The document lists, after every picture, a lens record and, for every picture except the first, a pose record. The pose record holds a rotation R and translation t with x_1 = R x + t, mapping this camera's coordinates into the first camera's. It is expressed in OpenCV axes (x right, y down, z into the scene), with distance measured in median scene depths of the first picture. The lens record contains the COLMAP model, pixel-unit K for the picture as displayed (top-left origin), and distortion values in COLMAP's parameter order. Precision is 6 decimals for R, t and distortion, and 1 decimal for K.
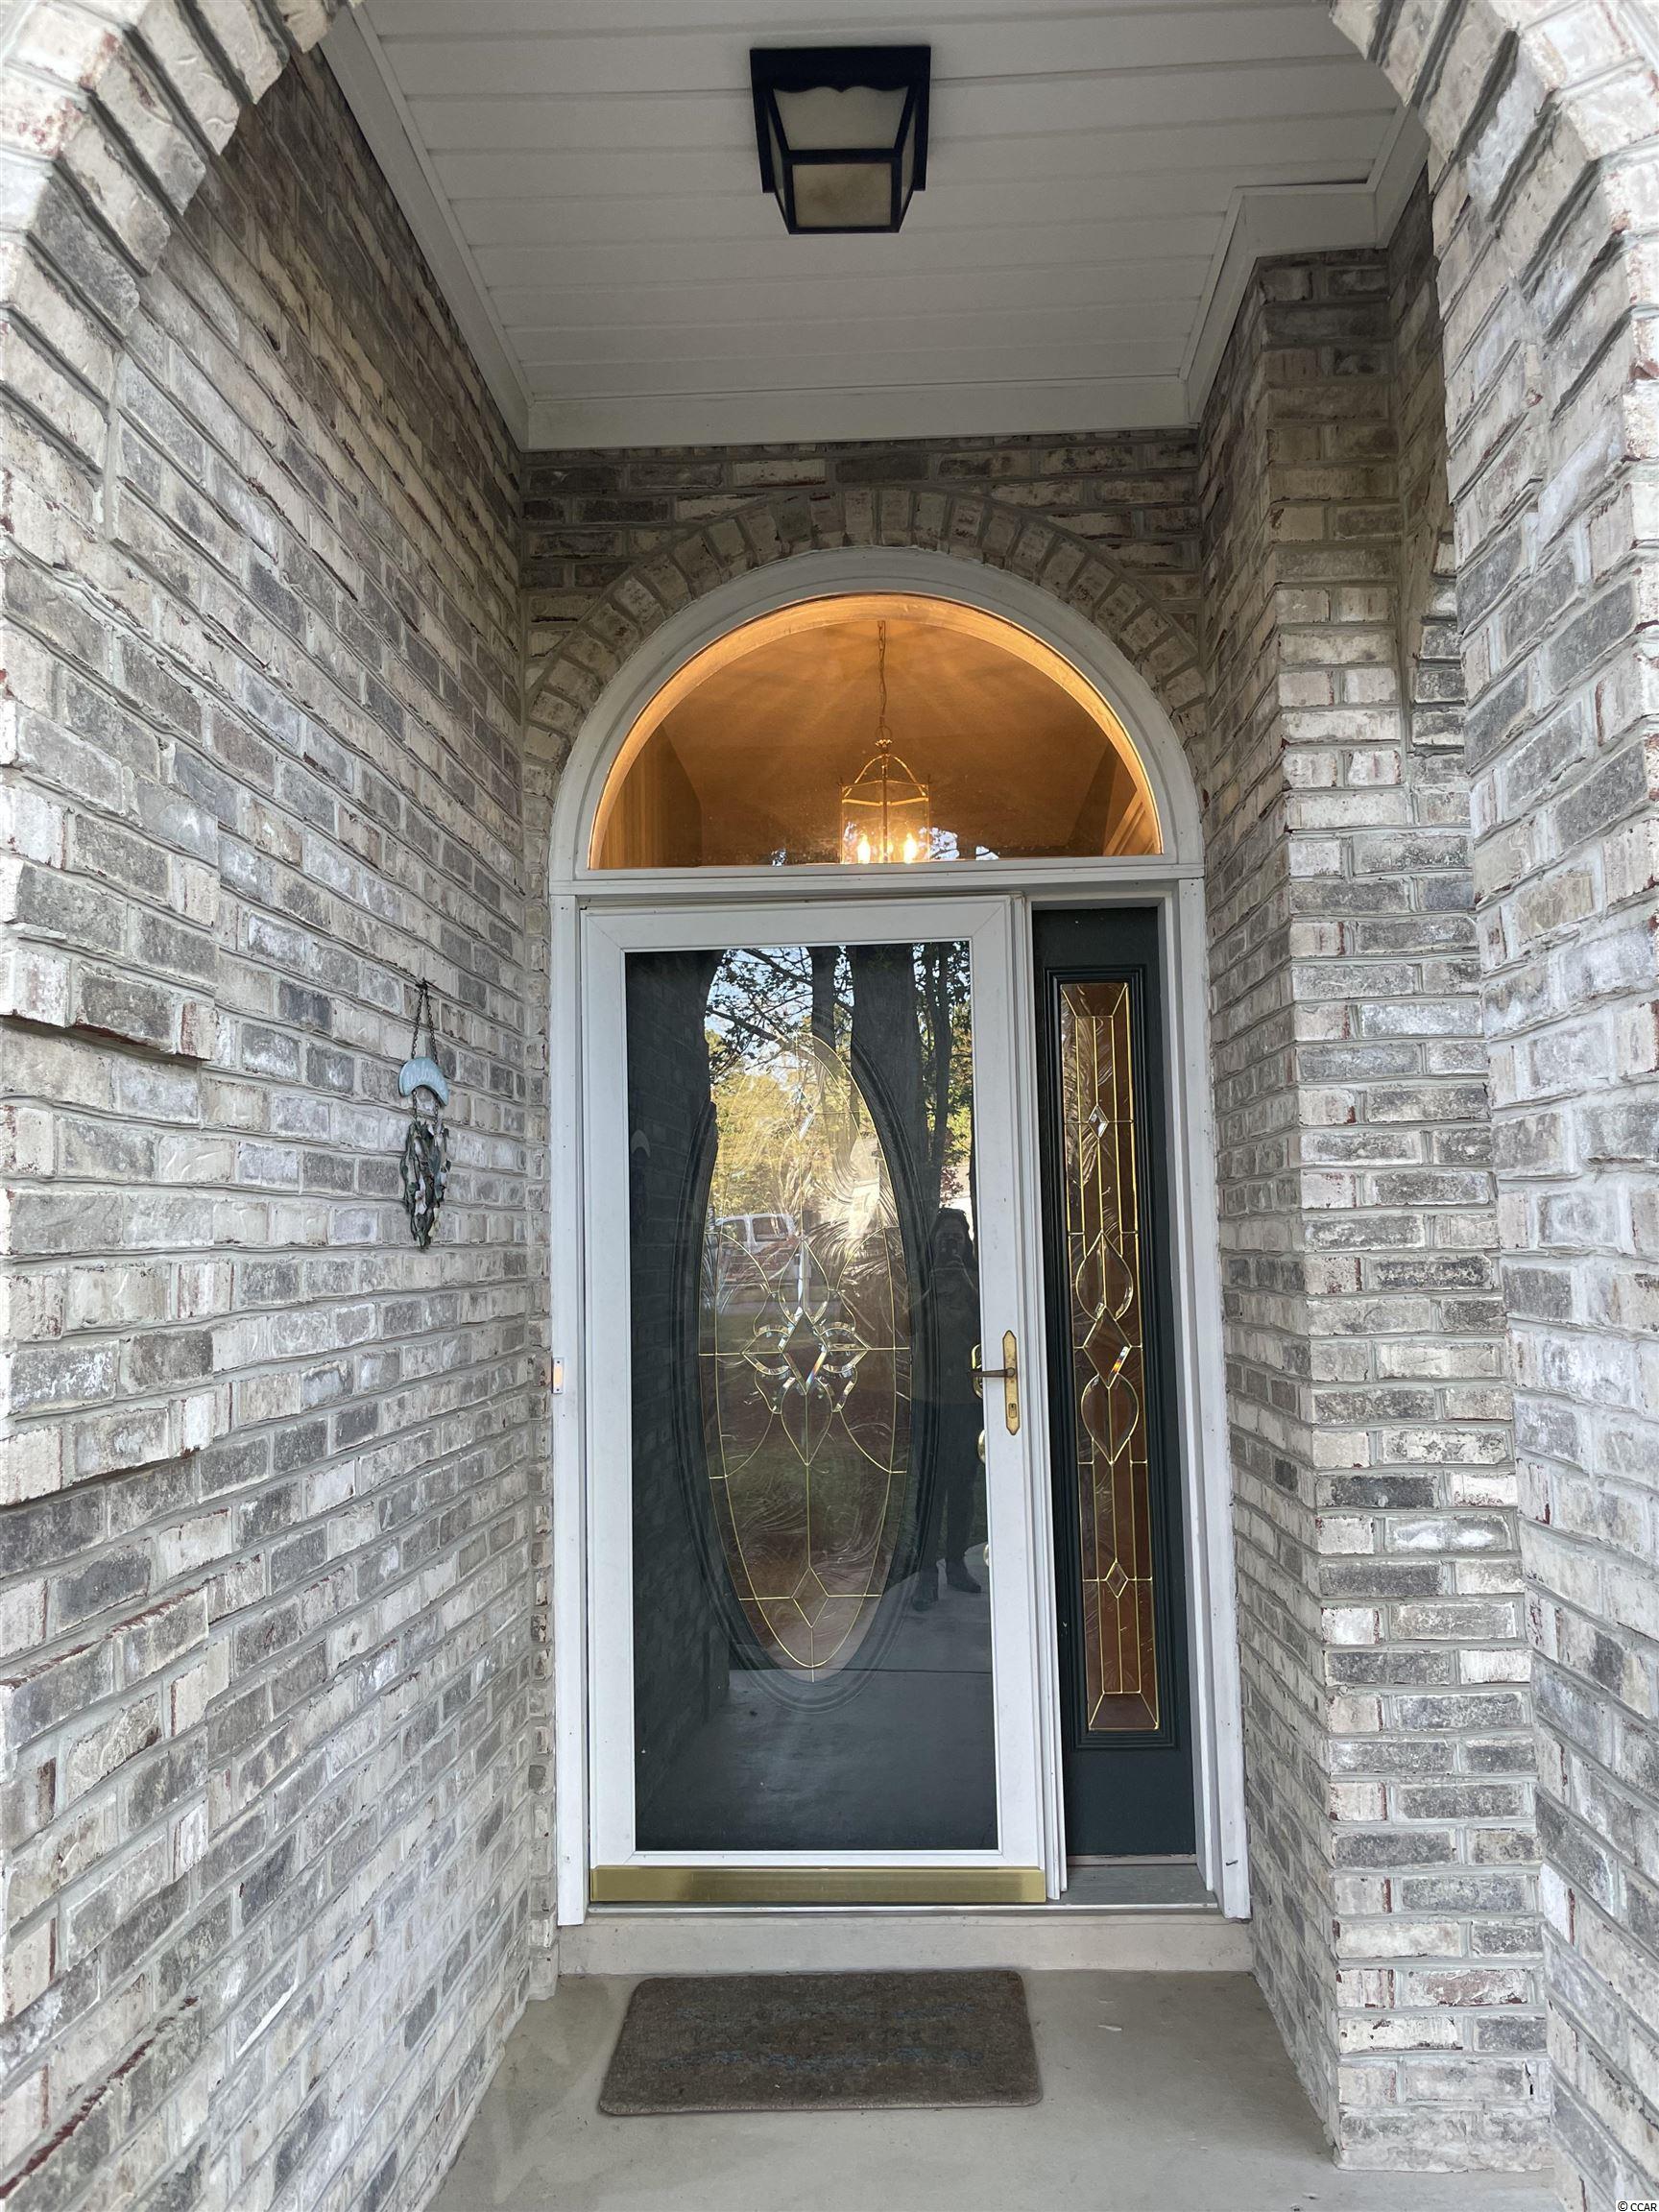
lens RADIAL K [[1664.4, 0, 834.9], [0, 1664.4, 1106.9], [0, 0, 1]] dist [0.056183, -0.061145]
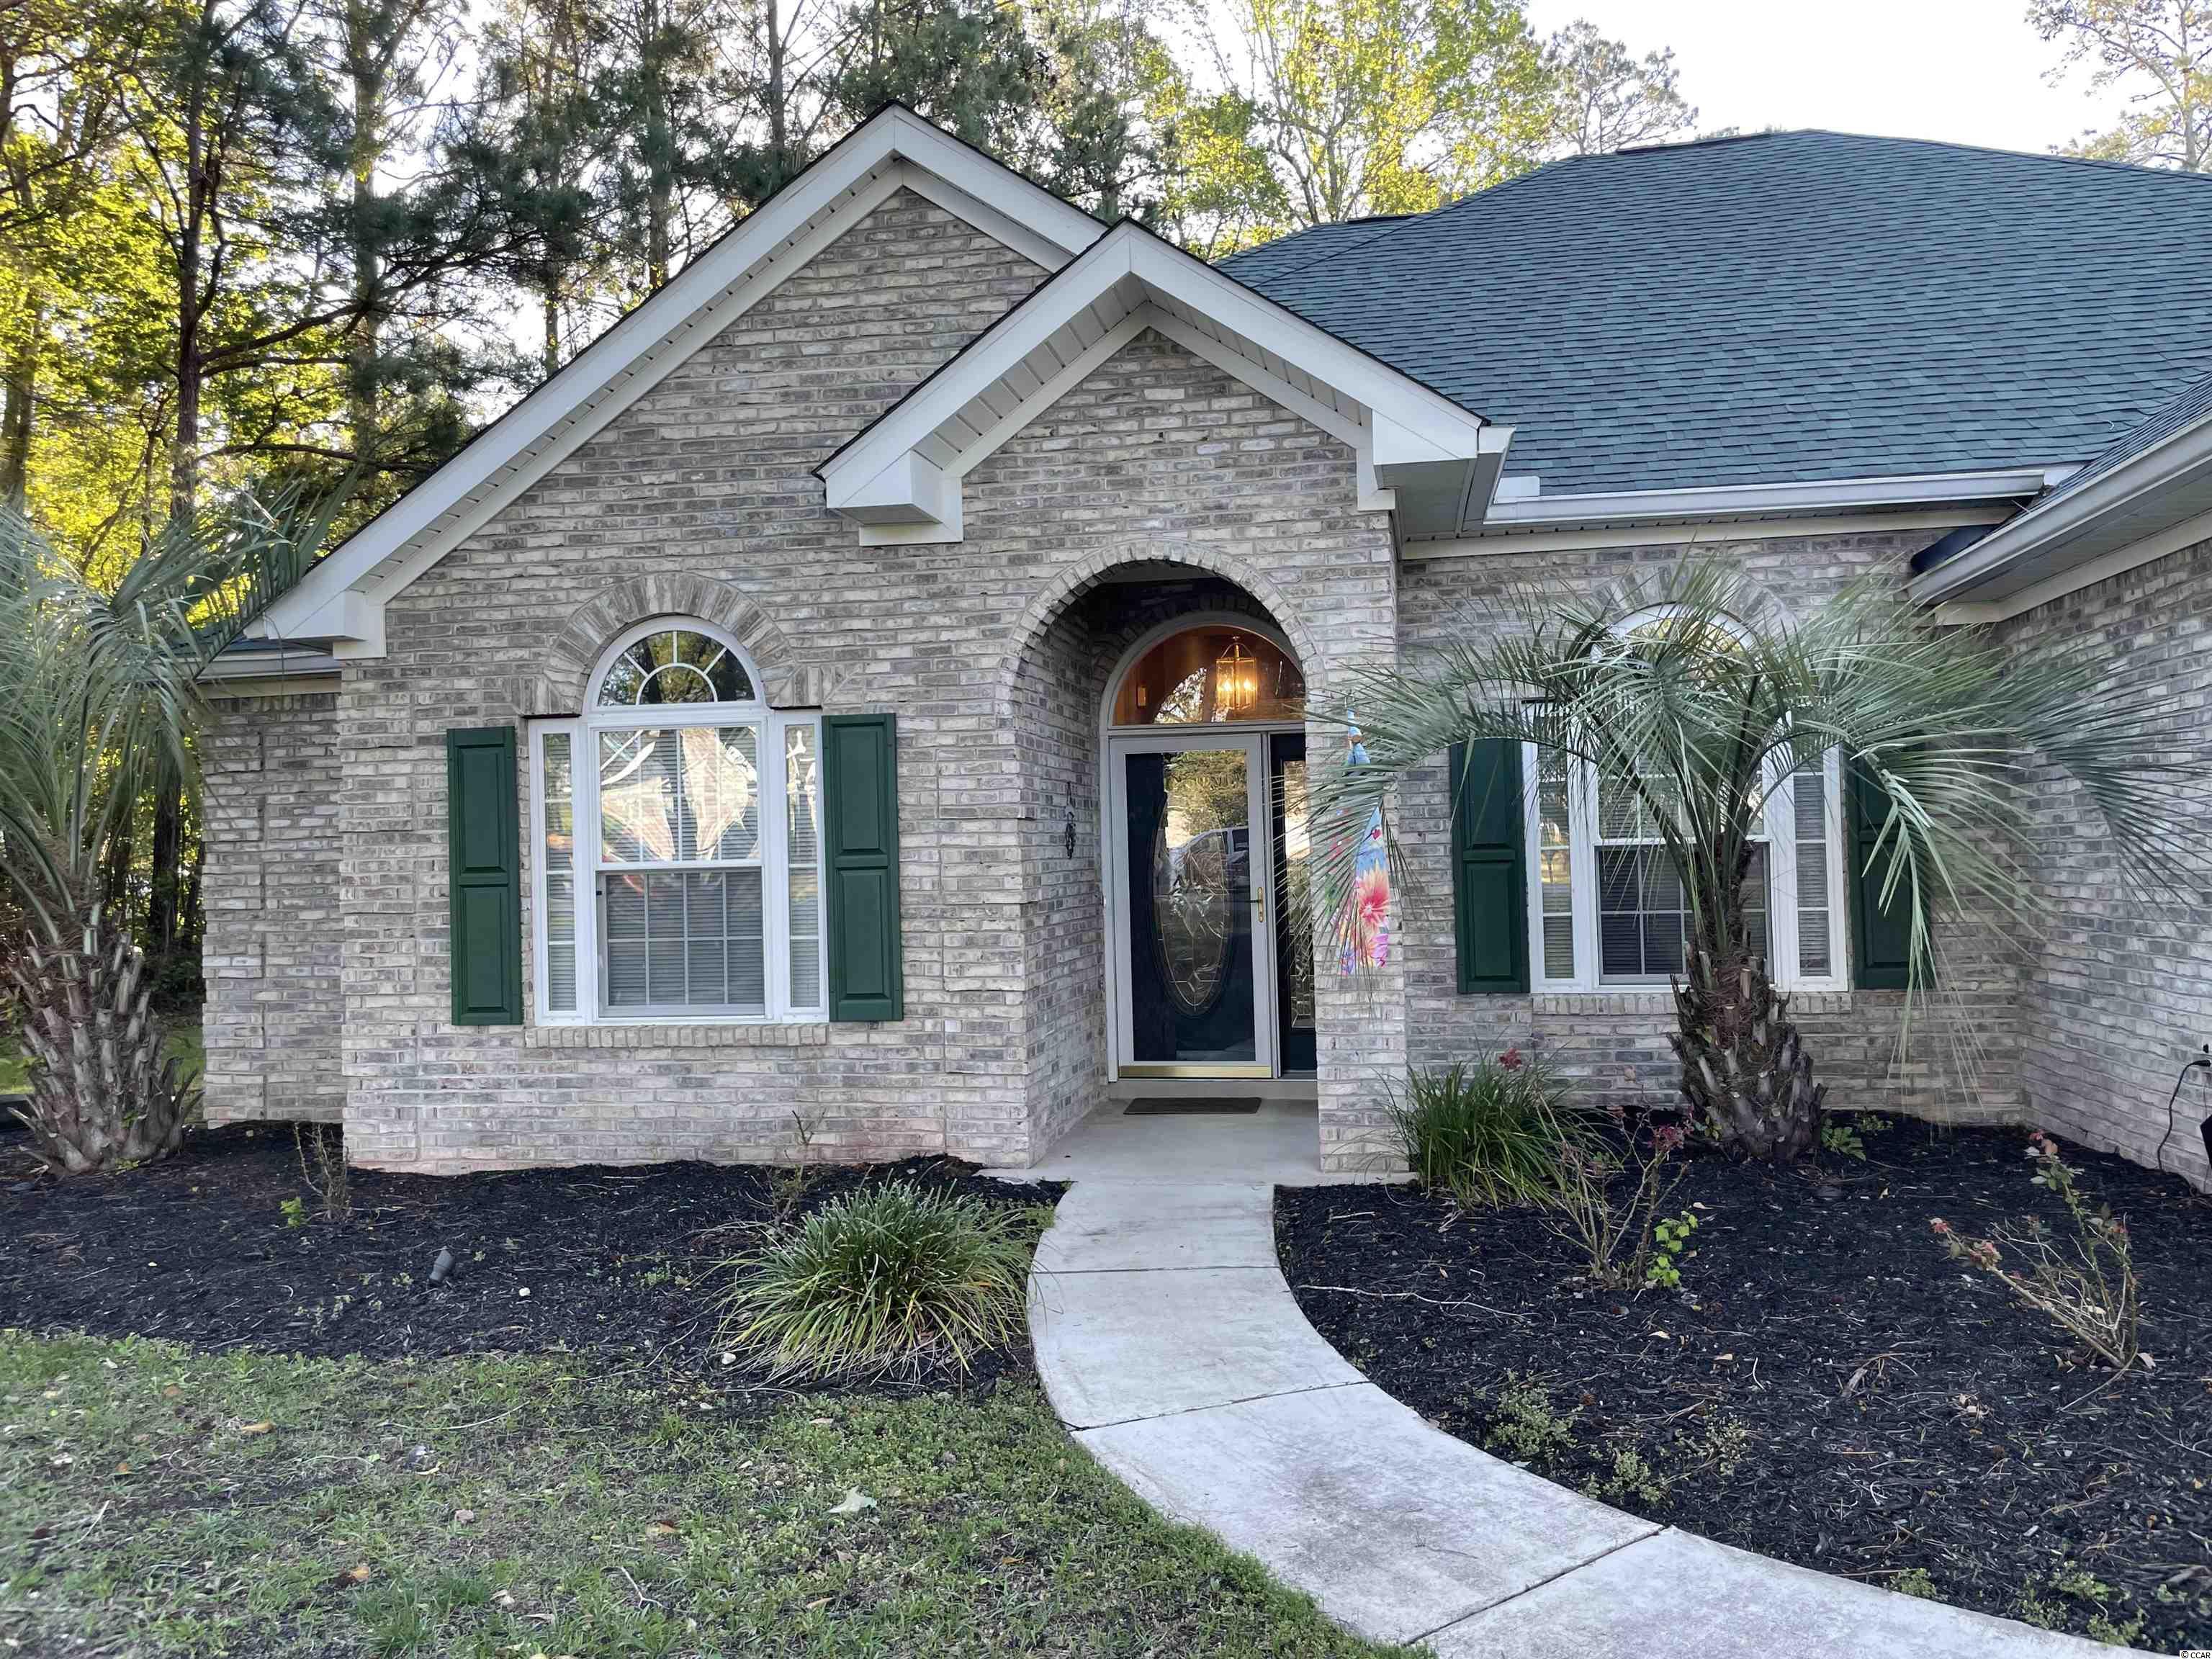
lens RADIAL K [[1664.4, 0, 1107.6], [0, 1664.4, 828.1], [0, 0, 1]] dist [0.056183, -0.061145]
pose [[0.990503, -0.000730, -0.137487, 0.247987], [0.010144, 0.997648, 0.067784, -0.172262], [0.137114, -0.068535, 0.988182, -1.946171]]
